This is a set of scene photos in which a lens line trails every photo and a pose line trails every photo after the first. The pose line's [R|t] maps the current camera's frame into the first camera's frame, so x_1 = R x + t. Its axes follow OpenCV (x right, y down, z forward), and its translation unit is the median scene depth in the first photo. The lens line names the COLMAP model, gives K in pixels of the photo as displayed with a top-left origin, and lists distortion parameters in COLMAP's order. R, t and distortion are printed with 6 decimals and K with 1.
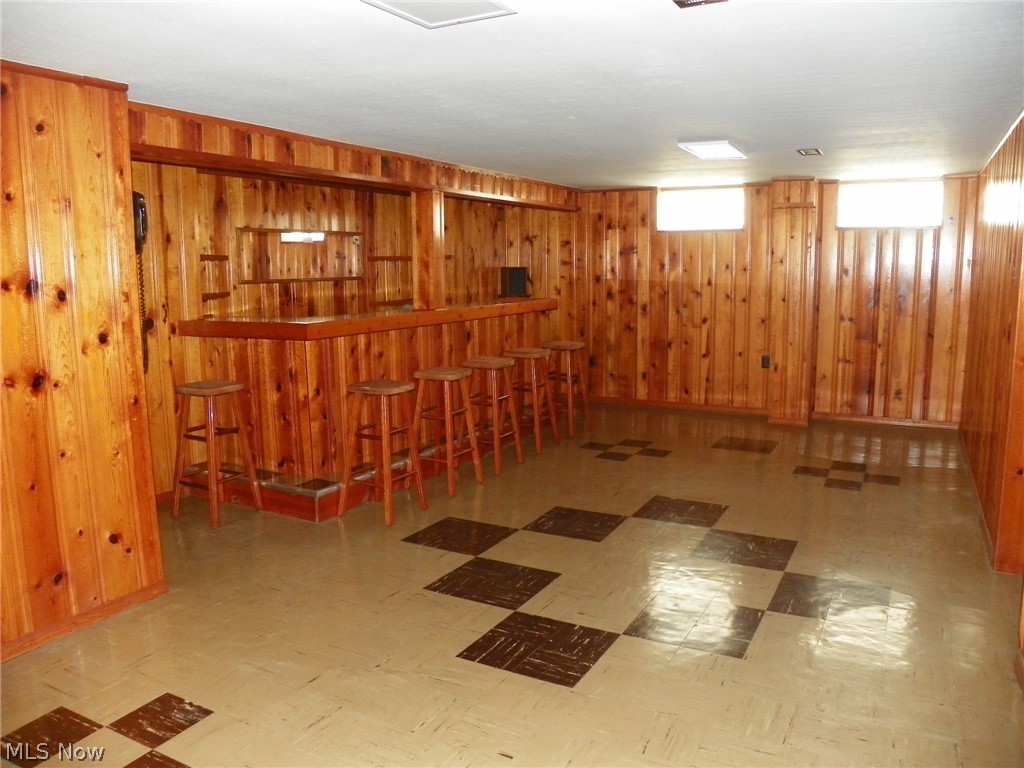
lens RADIAL K [[778.5, 0, 513.4], [0, 778.5, 377.3], [0, 0, 1]] dist [-0.157858, 0.099968]
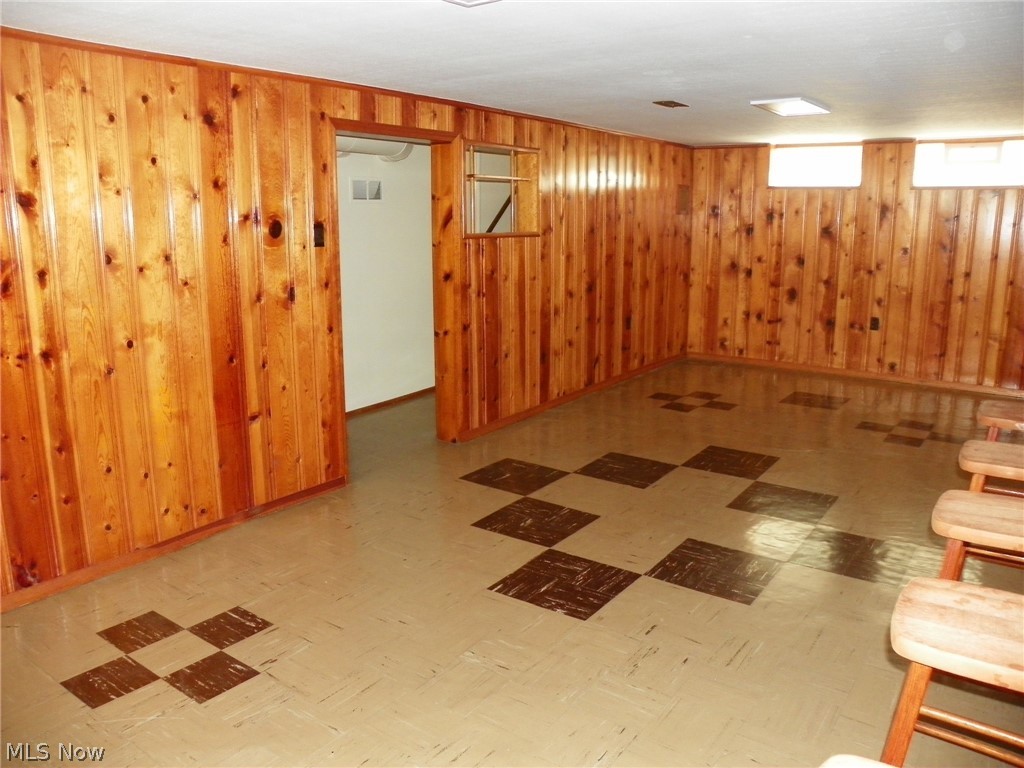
lens RADIAL K [[778.5, 0, 513.4], [0, 778.5, 377.3], [0, 0, 1]] dist [-0.157858, 0.099968]
pose [[-0.990288, -0.014449, 0.138281, 0.183812], [0.033029, 0.941664, 0.334931, -0.252526], [-0.135054, 0.336245, -0.932041, 1.708764]]
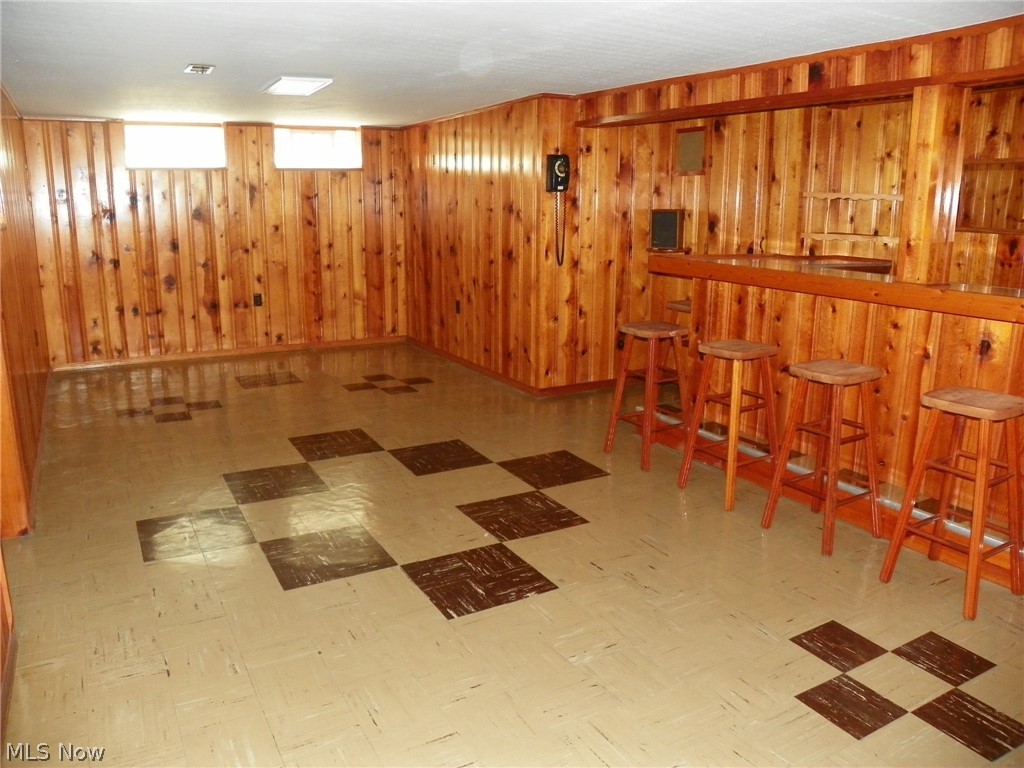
lens RADIAL K [[778.5, 0, 513.4], [0, 778.5, 377.3], [0, 0, 1]] dist [-0.157858, 0.099968]
pose [[-0.536348, 0.197417, -0.820584, 0.774200], [-0.117854, 0.945215, 0.304432, -0.216783], [0.835728, 0.259990, -0.483698, 1.402793]]
